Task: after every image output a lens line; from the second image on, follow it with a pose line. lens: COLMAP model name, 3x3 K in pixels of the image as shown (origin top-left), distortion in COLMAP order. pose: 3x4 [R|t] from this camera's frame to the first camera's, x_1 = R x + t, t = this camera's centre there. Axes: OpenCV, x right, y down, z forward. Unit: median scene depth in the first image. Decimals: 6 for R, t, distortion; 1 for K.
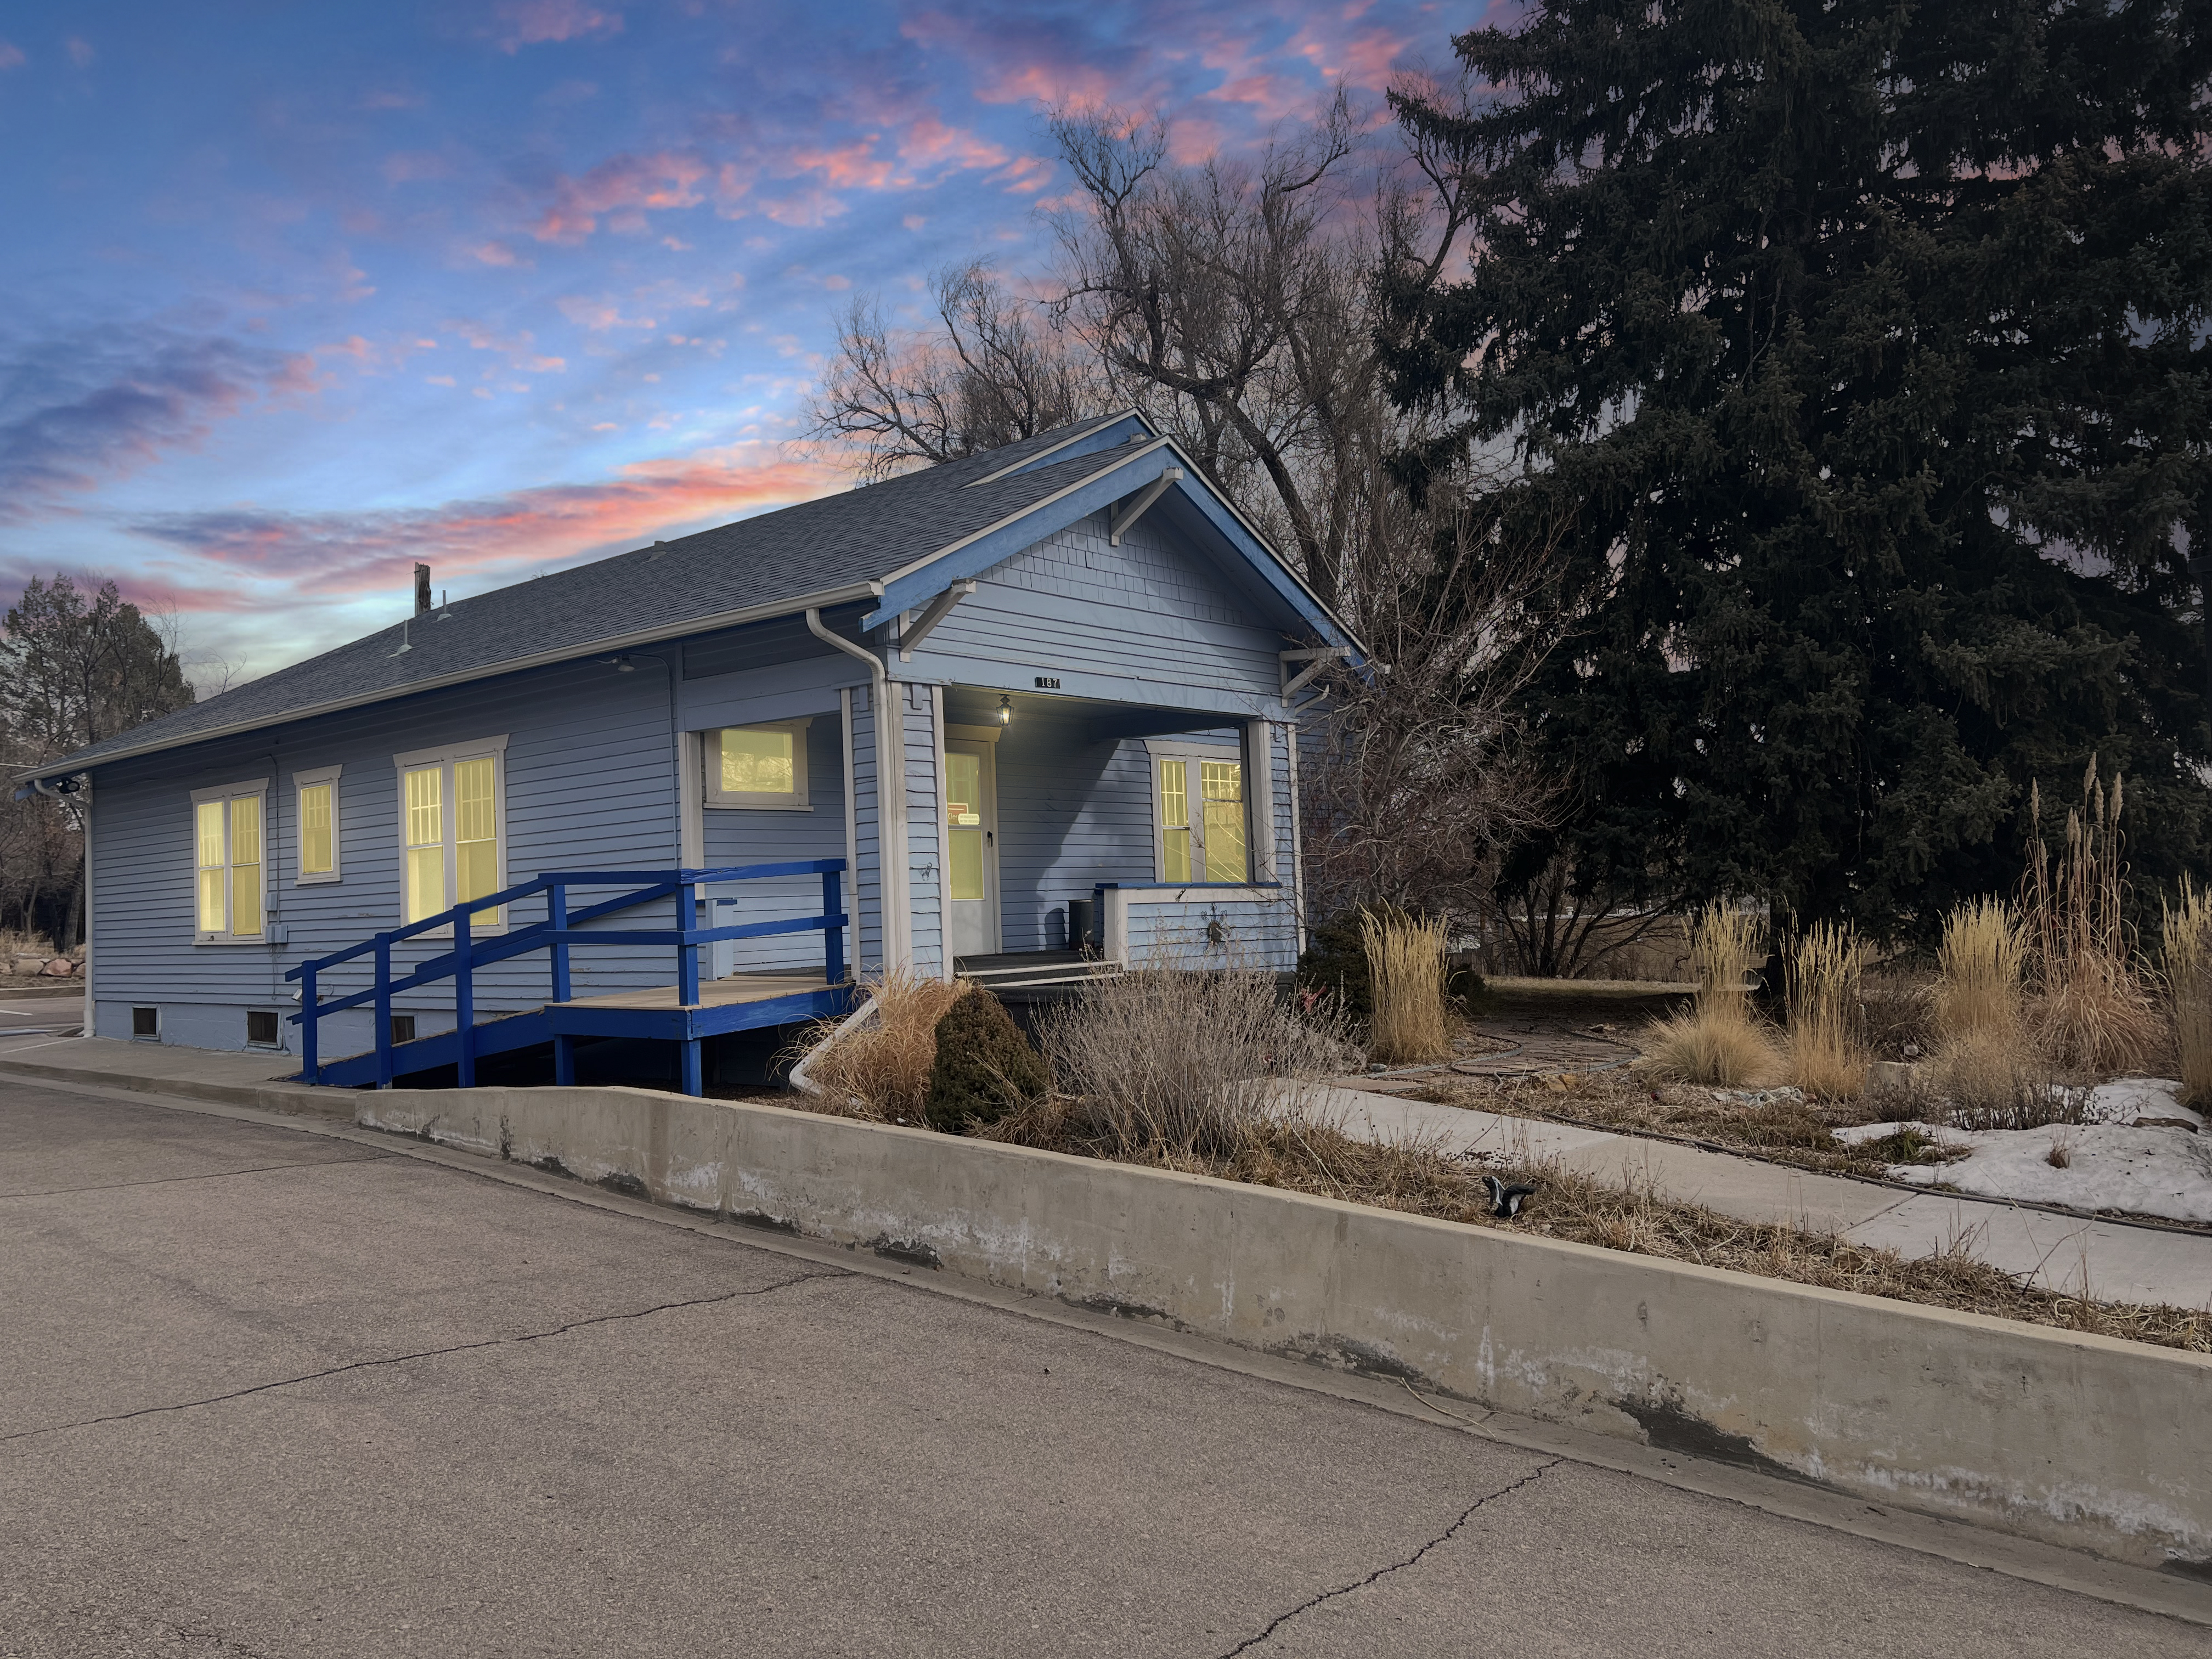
lens RADIAL K [[1657.7, 0, 1115.3], [0, 1657.7, 845.1], [0, 0, 1]] dist [0.083131, -0.098297]
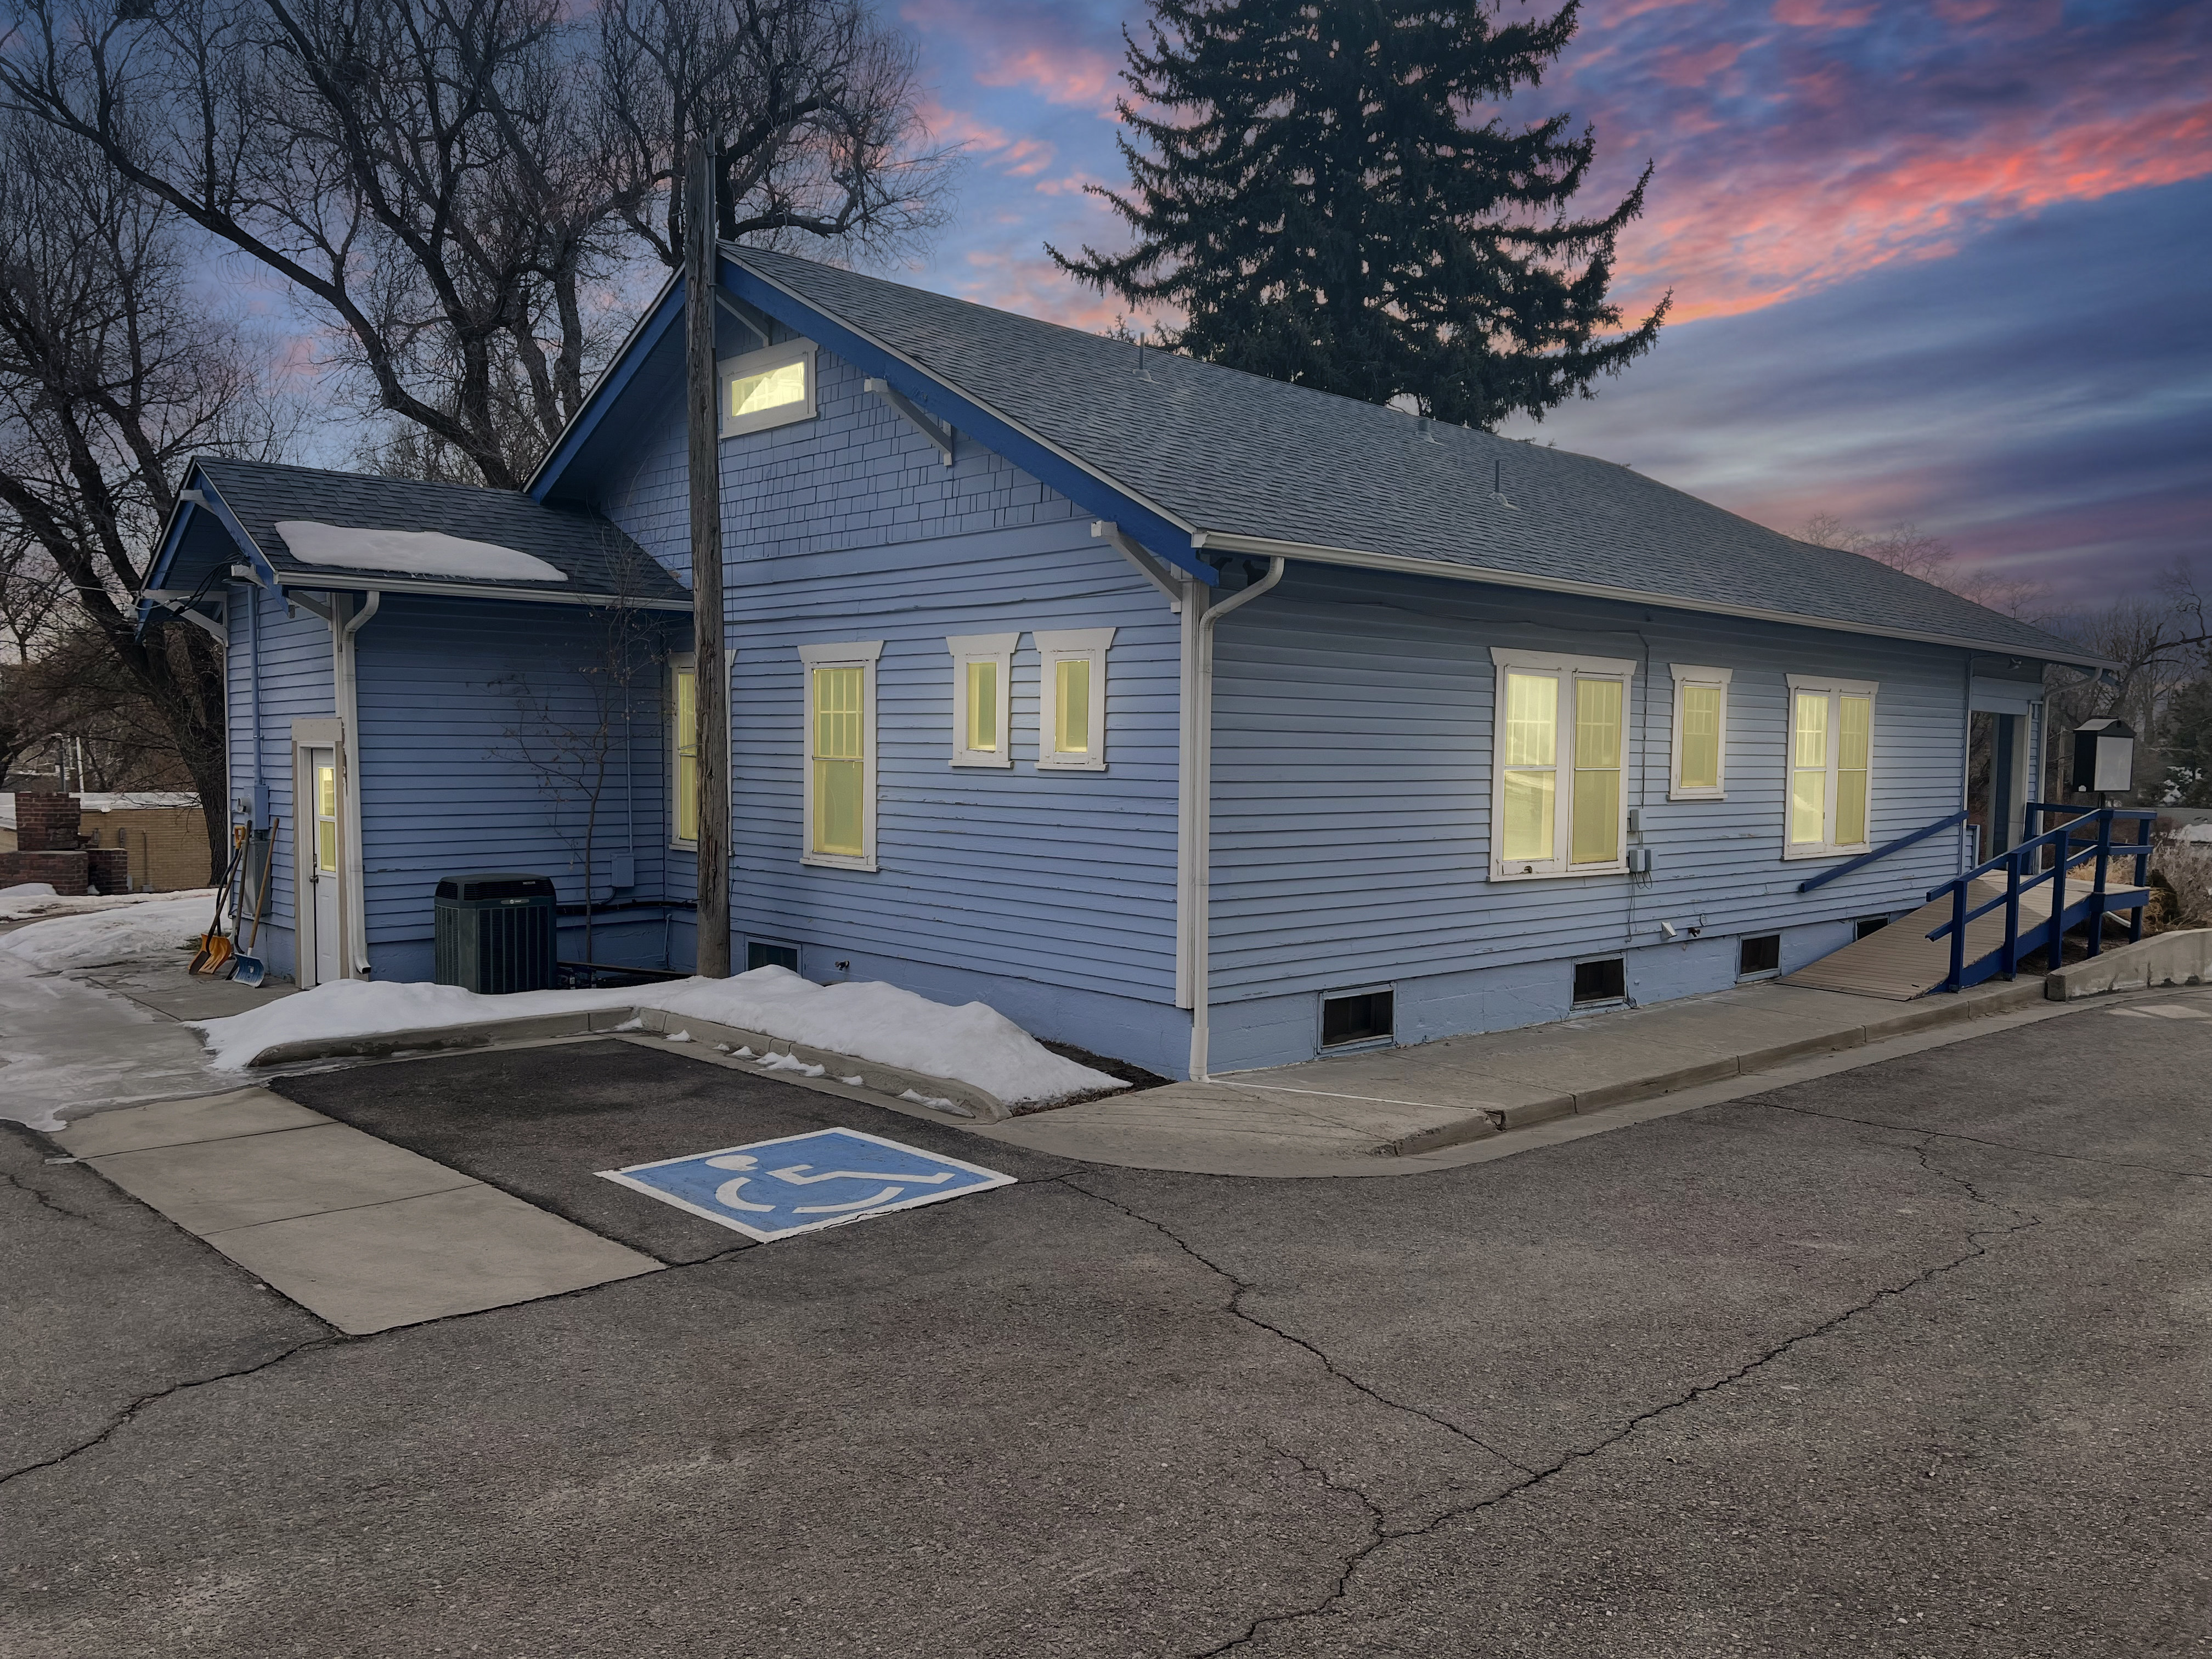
lens RADIAL K [[1657.7, 0, 1115.3], [0, 1657.7, 845.1], [0, 0, 1]] dist [0.083131, -0.098297]
pose [[0.097733, -0.025354, 0.994890, -1.306162], [-0.051176, 0.998225, 0.030466, 0.034758], [-0.993896, -0.053892, 0.096262, 1.168220]]
